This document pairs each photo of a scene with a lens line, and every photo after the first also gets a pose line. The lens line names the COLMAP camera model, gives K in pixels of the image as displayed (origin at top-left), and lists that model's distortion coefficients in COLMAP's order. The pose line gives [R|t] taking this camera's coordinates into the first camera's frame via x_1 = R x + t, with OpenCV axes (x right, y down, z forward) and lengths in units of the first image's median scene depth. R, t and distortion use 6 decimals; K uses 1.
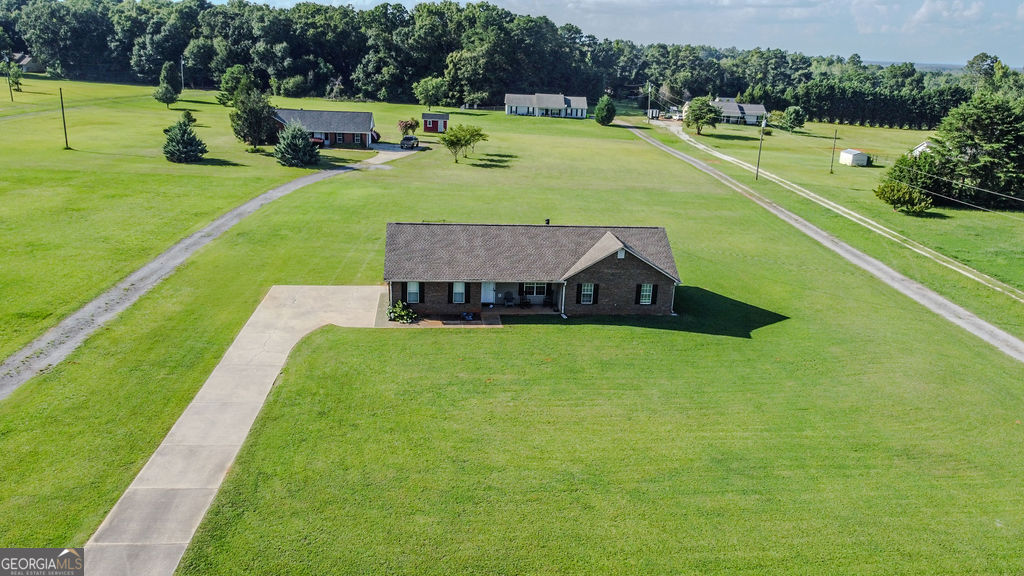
lens RADIAL K [[779.9, 0, 512.0], [0, 779.9, 288.0], [0, 0, 1]] dist [-0.007888, -0.000233]
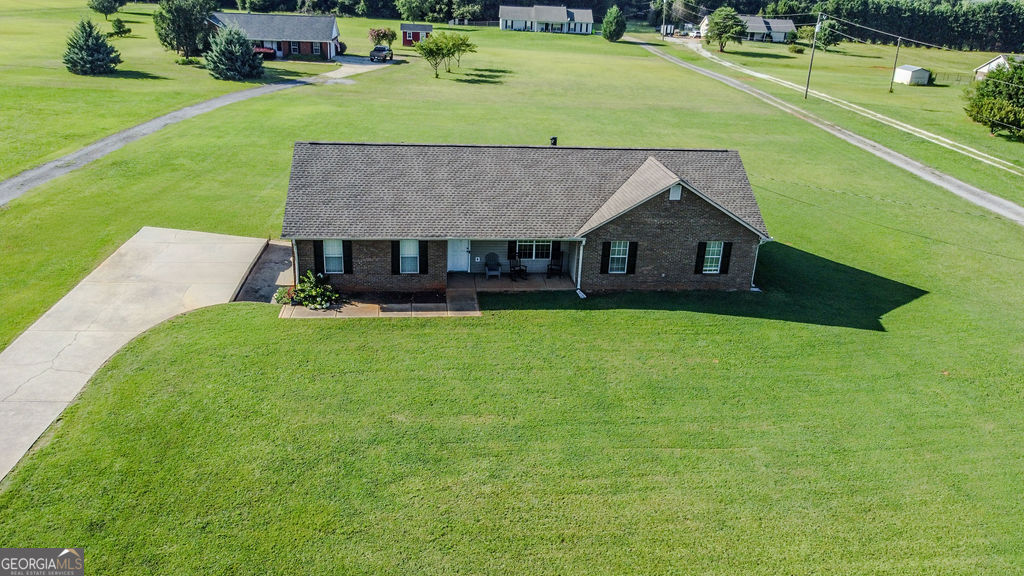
lens RADIAL K [[779.9, 0, 512.0], [0, 779.9, 288.0], [0, 0, 1]] dist [-0.007888, -0.000233]
pose [[0.999996, -0.000849, 0.002723, 0.005366], [0.000622, 0.996618, 0.082174, -0.010123], [-0.002783, -0.082172, 0.996614, 0.198603]]
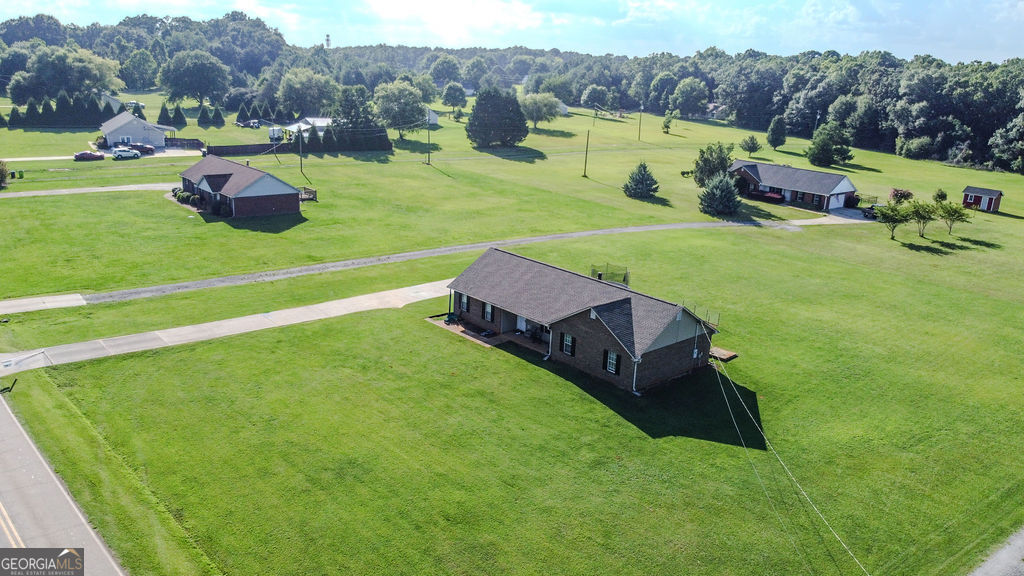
lens RADIAL K [[779.9, 0, 512.0], [0, 779.9, 288.0], [0, 0, 1]] dist [-0.007888, -0.000233]
pose [[0.585379, 0.215022, -0.781727, 0.442966], [-0.264648, 0.962053, 0.066446, -0.059584], [0.766350, 0.167986, 0.620071, 0.147085]]
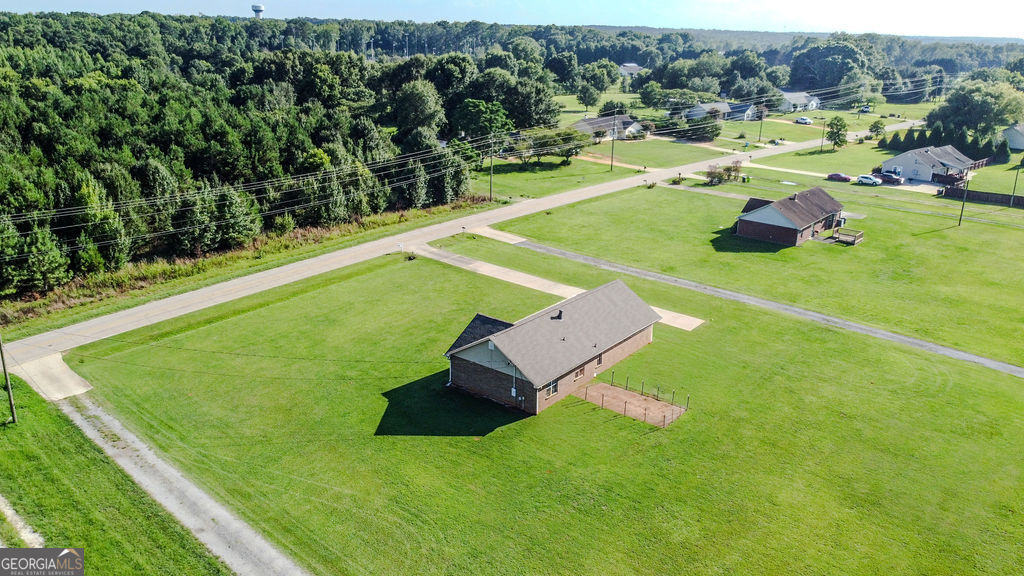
lens RADIAL K [[779.9, 0, 512.0], [0, 779.9, 288.0], [0, 0, 1]] dist [-0.007888, -0.000233]
pose [[-0.690852, 0.171945, -0.702252, 0.506510], [-0.268299, 0.840982, 0.469856, -0.357787], [0.671371, 0.513014, -0.534862, 0.864093]]
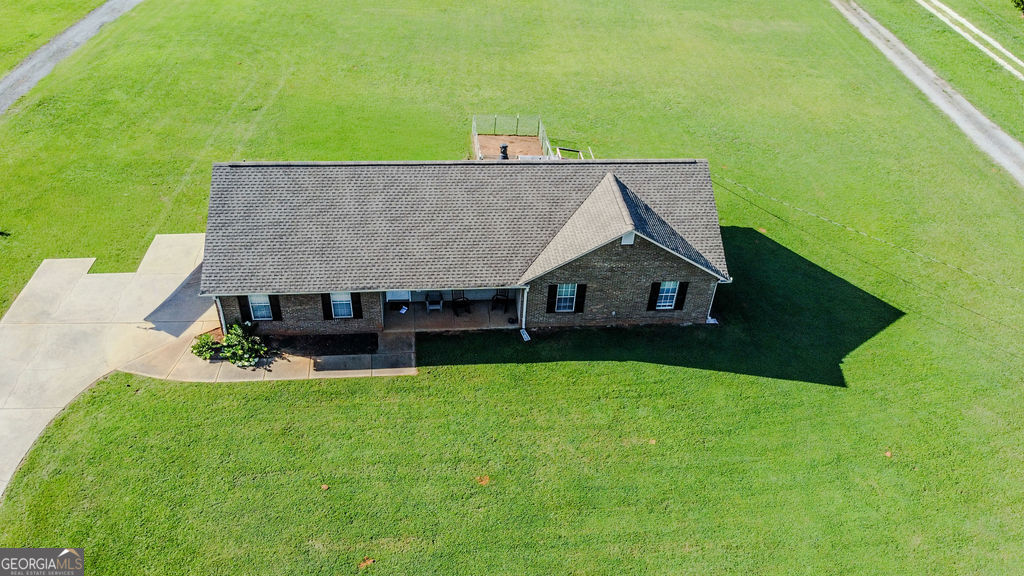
lens RADIAL K [[779.9, 0, 512.0], [0, 779.9, 288.0], [0, 0, 1]] dist [-0.007888, -0.000233]
pose [[0.999940, 0.010115, -0.004152, 0.030481], [-0.008048, 0.937937, 0.346712, -0.104412], [0.007402, -0.346658, 0.937962, 0.237484]]
